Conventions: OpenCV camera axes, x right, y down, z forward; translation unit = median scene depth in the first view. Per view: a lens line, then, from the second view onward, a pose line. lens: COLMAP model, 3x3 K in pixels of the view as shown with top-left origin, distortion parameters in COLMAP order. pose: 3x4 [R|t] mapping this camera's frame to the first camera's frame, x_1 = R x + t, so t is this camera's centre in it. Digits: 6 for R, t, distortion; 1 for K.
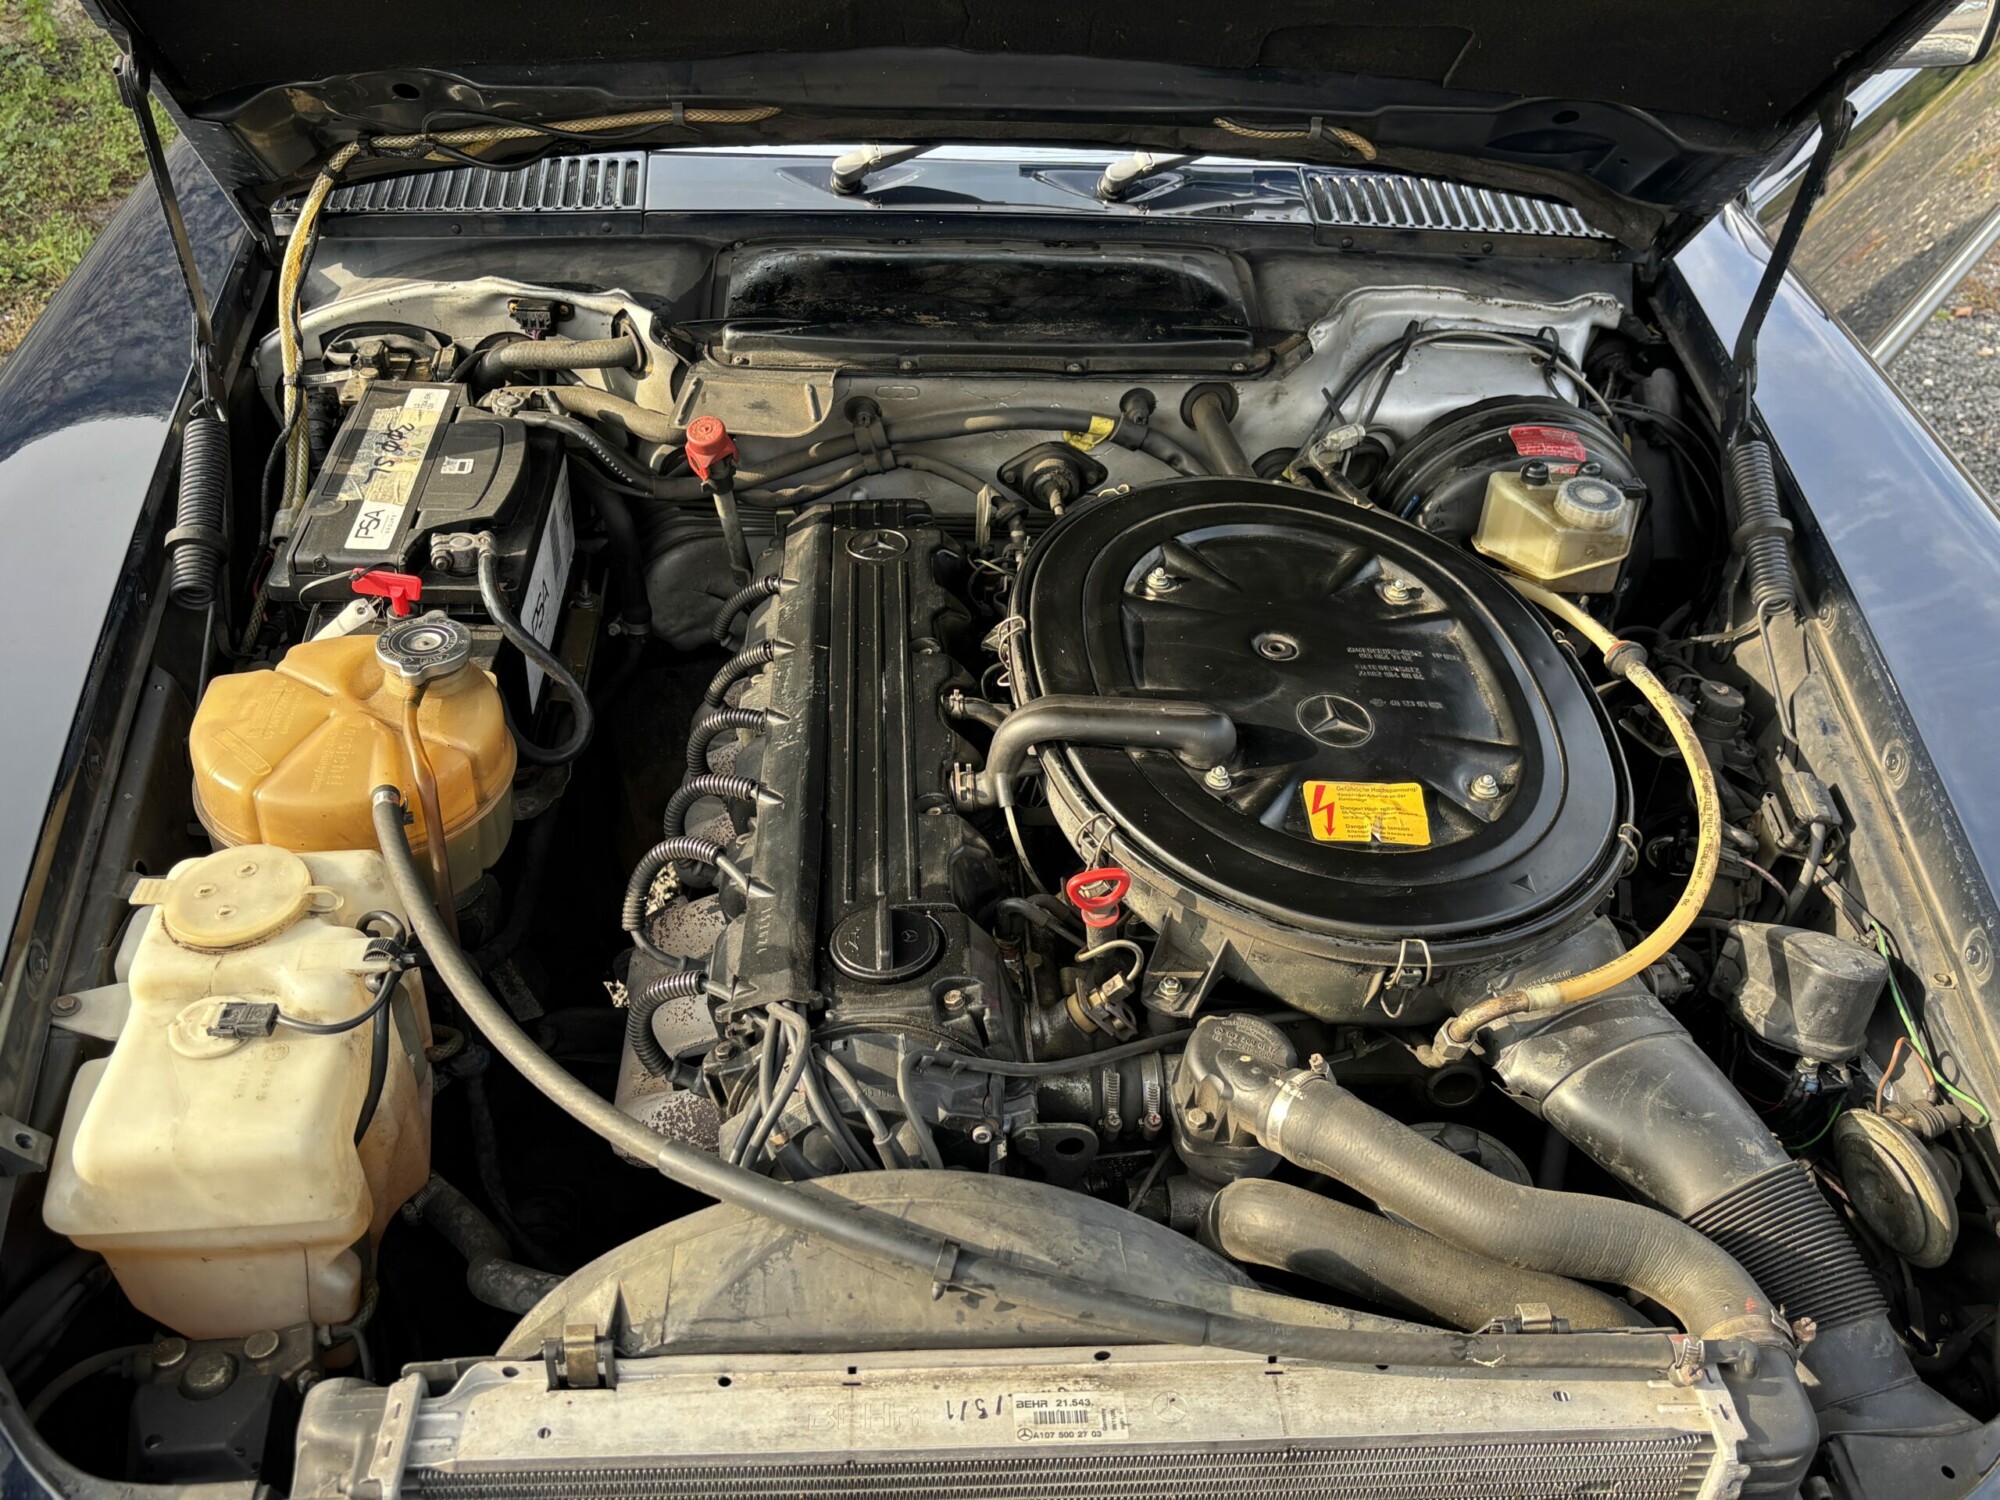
lens RADIAL K [[1824.2, 0, 1000.0], [0, 1824.2, 750.0], [0, 0, 1]] dist [0.159738, -0.476086]
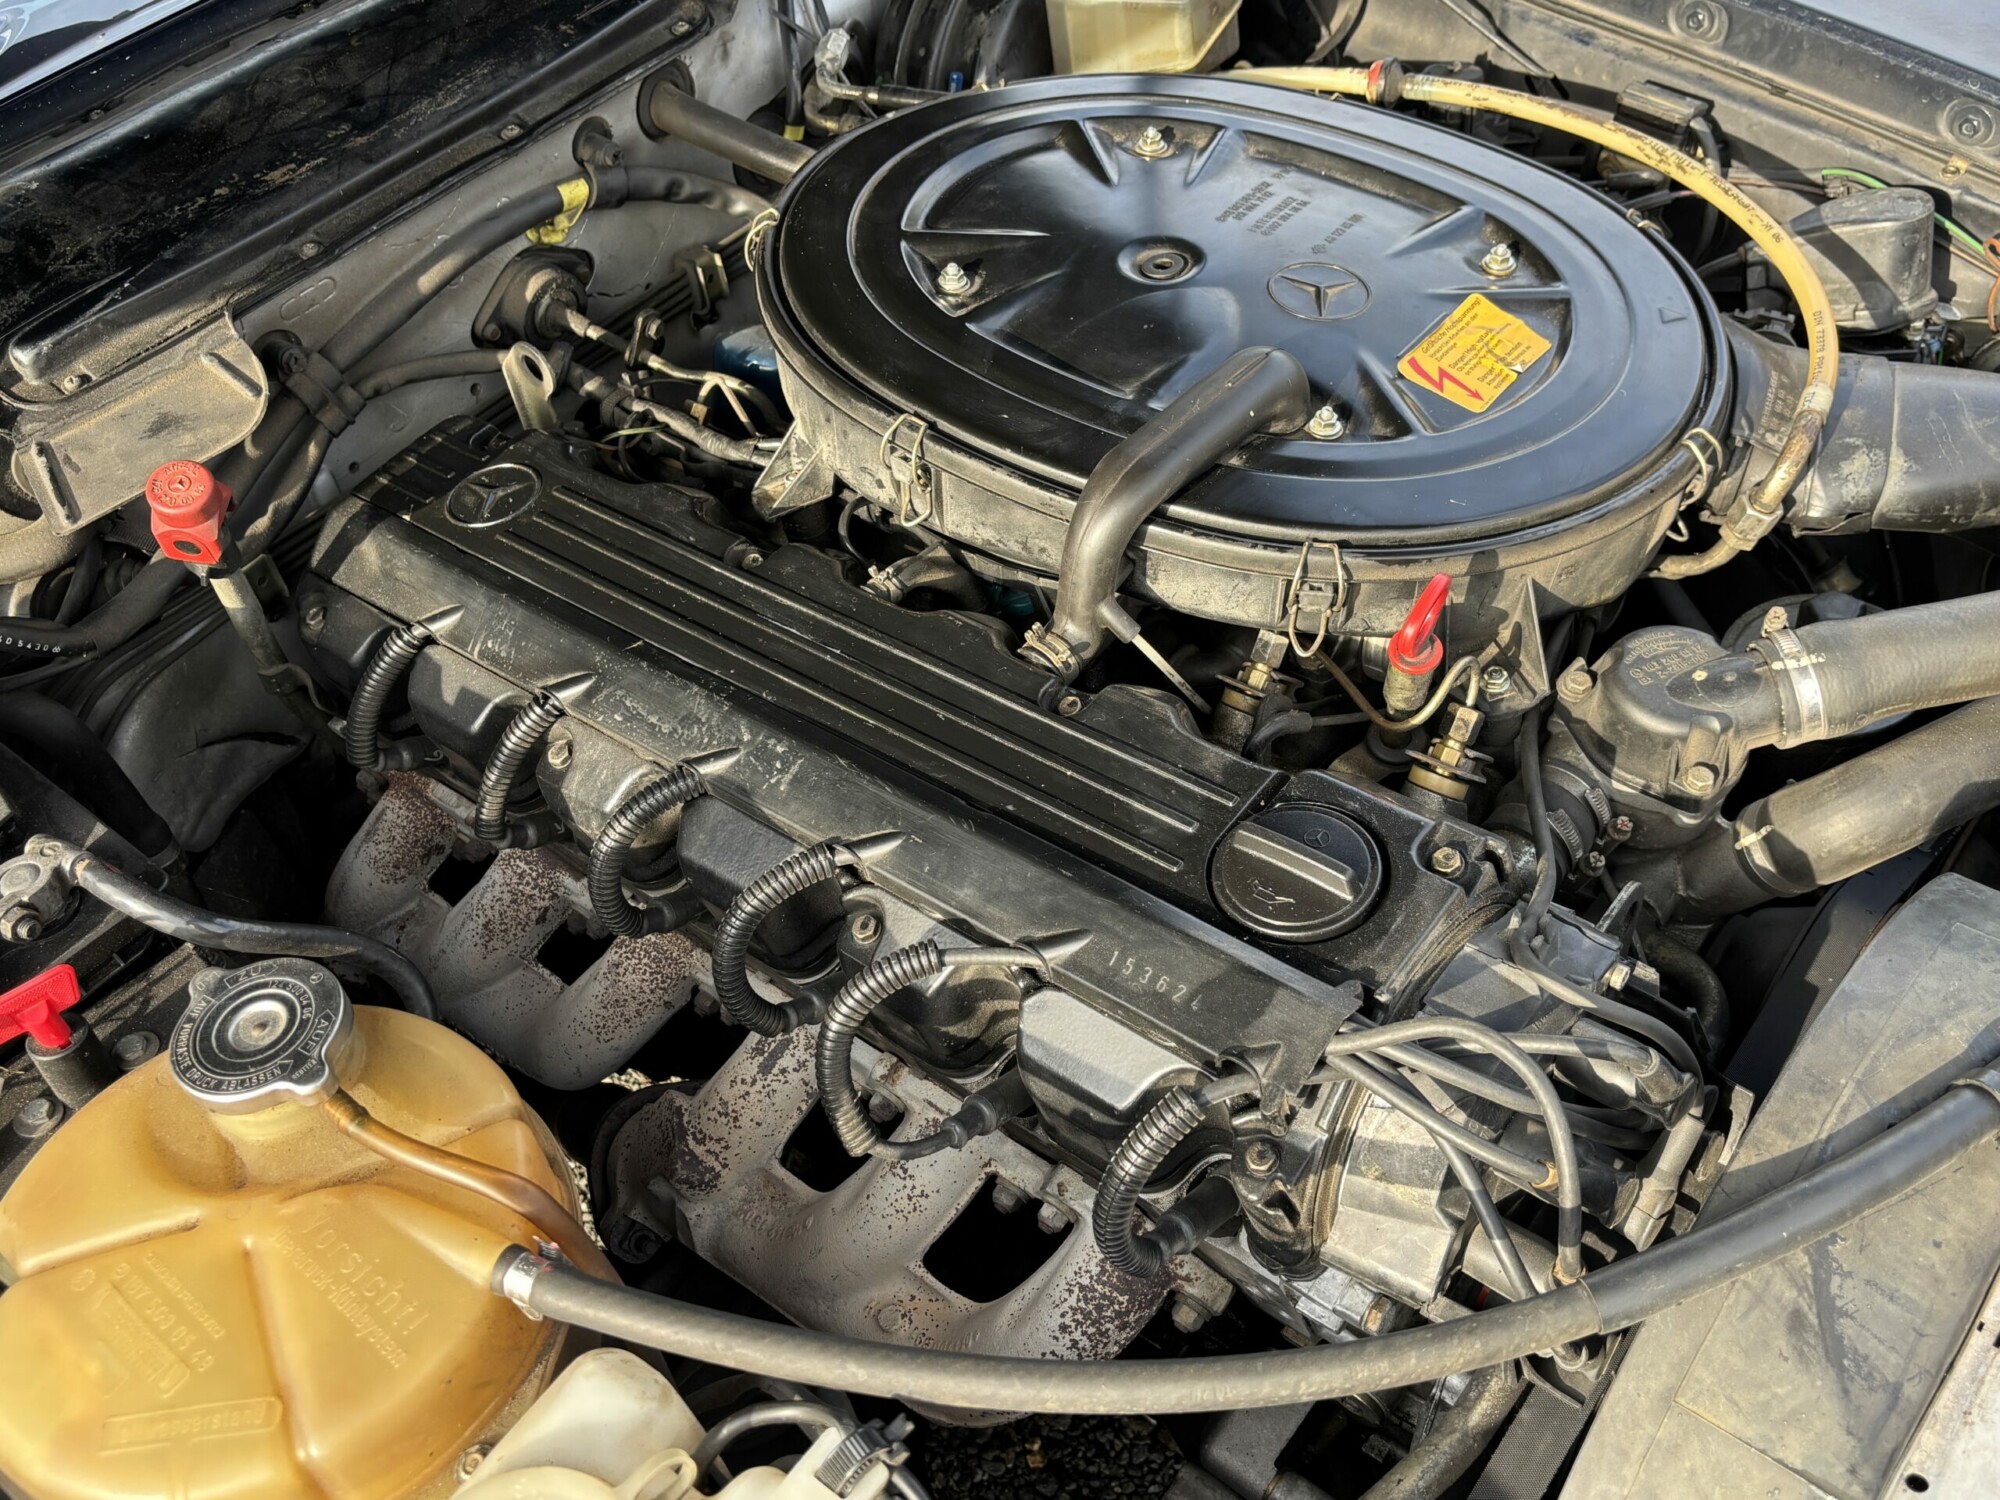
lens RADIAL K [[1846.2, 0, 1000.0], [0, 1846.2, 750.0], [0, 0, 1]] dist [0.003133, 0.011753]
pose [[0.663758, -0.612338, 0.429497, -0.271825], [0.548195, 0.788937, 0.277598, -0.118885], [-0.508830, 0.051191, 0.859344, 0.334794]]
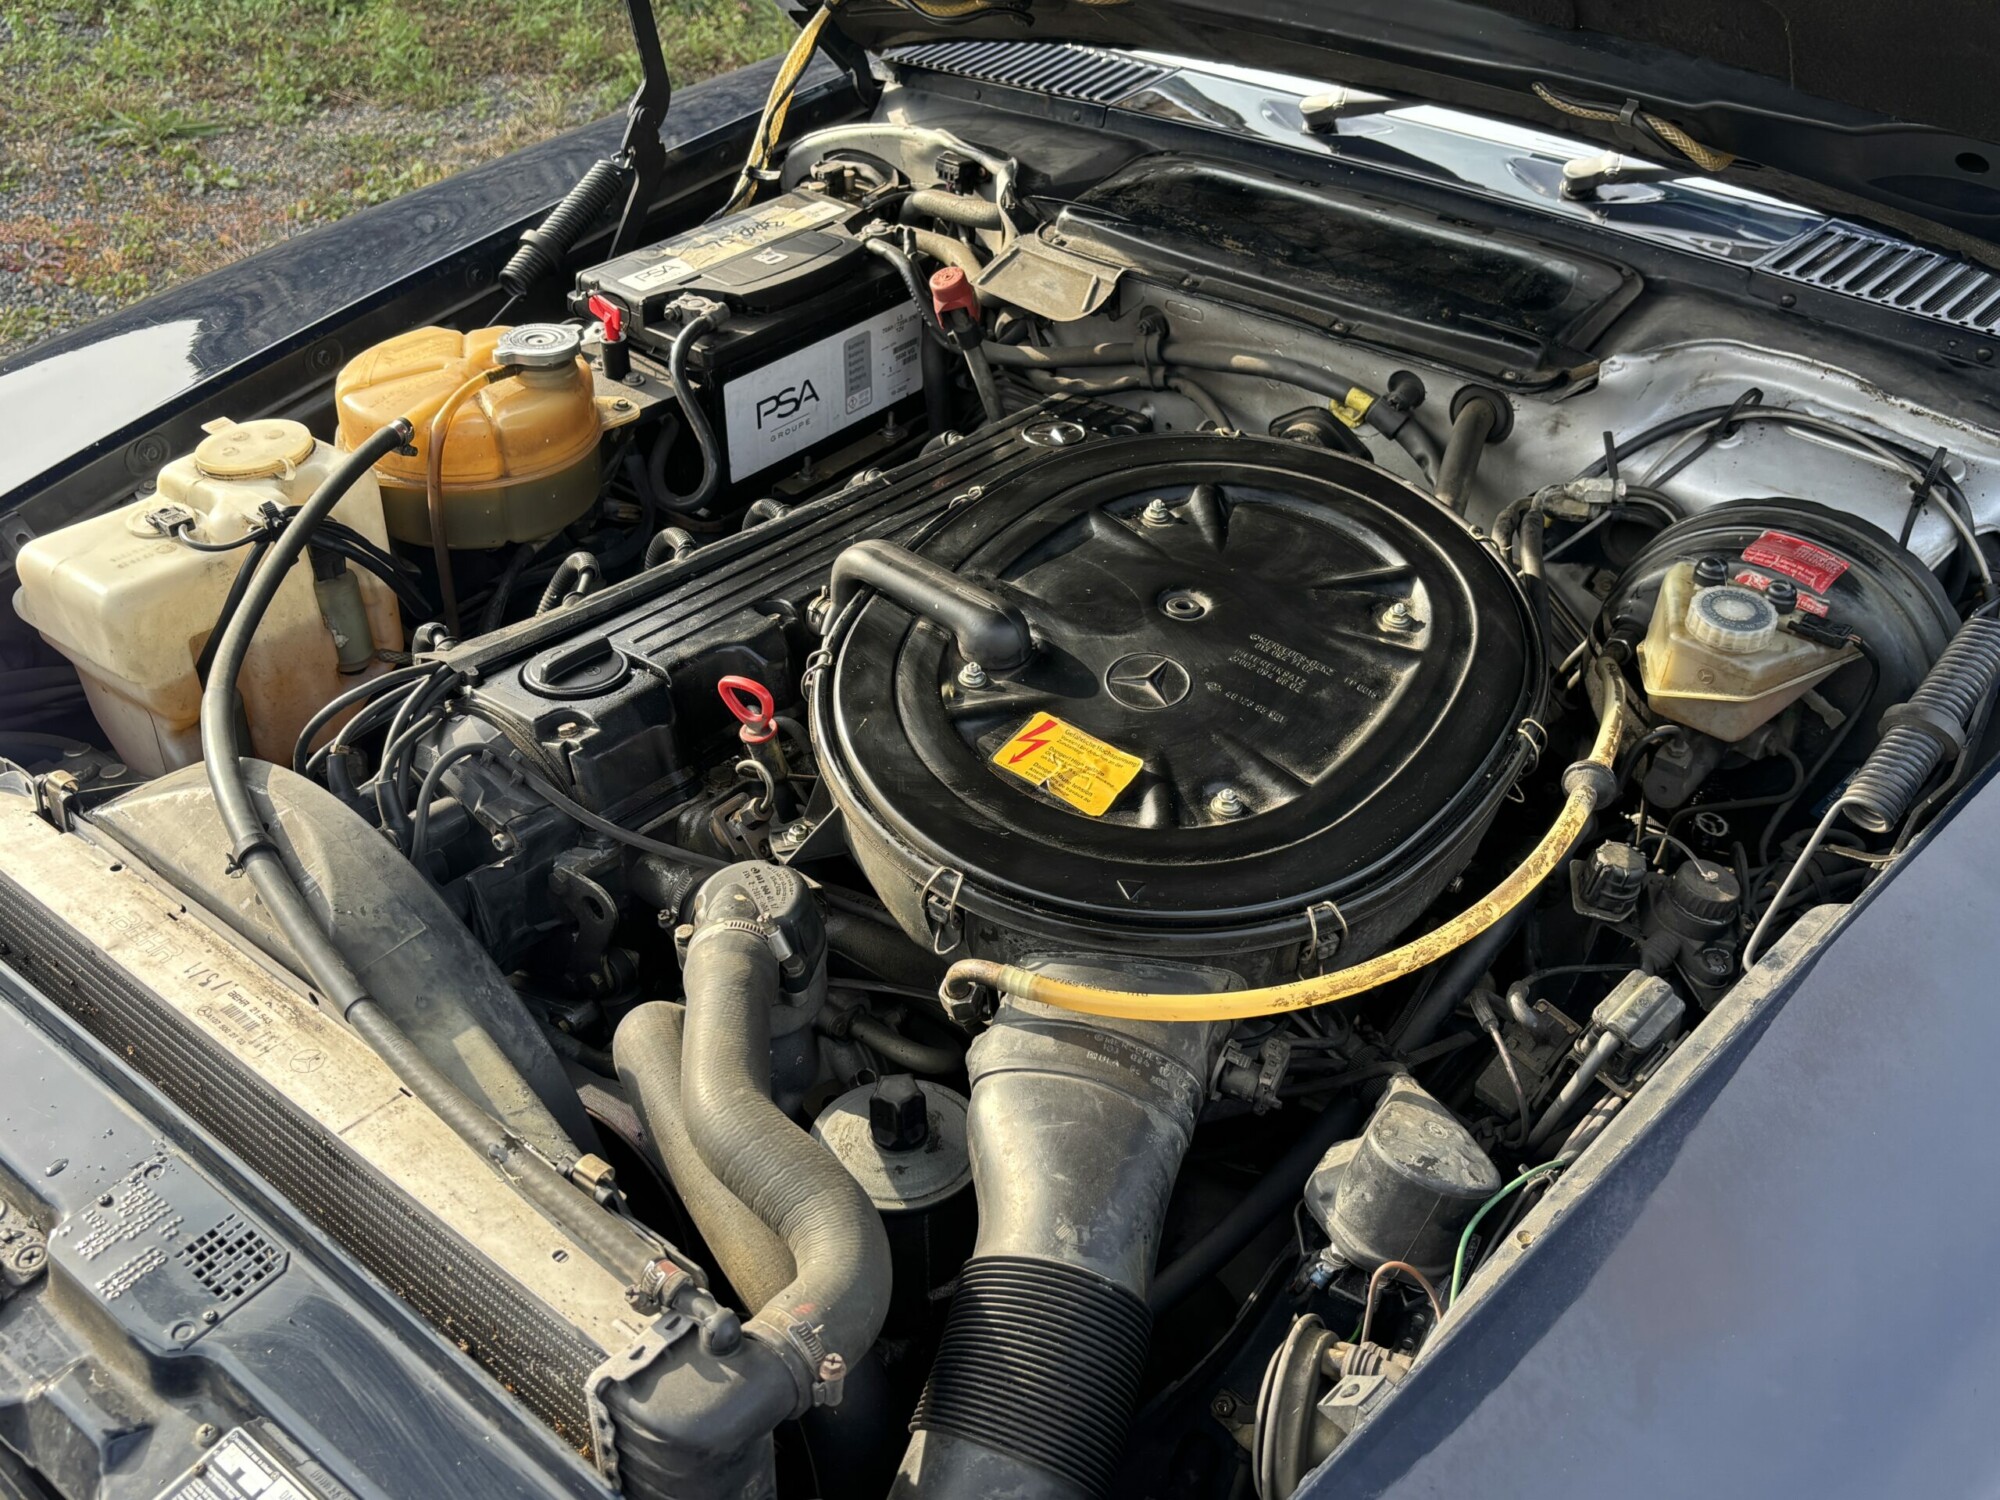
lens RADIAL K [[1824.2, 0, 1000.0], [0, 1824.2, 750.0], [0, 0, 1]] dist [0.159738, -0.476086]
pose [[0.744941, 0.368551, -0.556088, 0.503385], [-0.391544, 0.916422, 0.082849, -0.024697], [0.540145, 0.156015, 0.826984, 0.180118]]
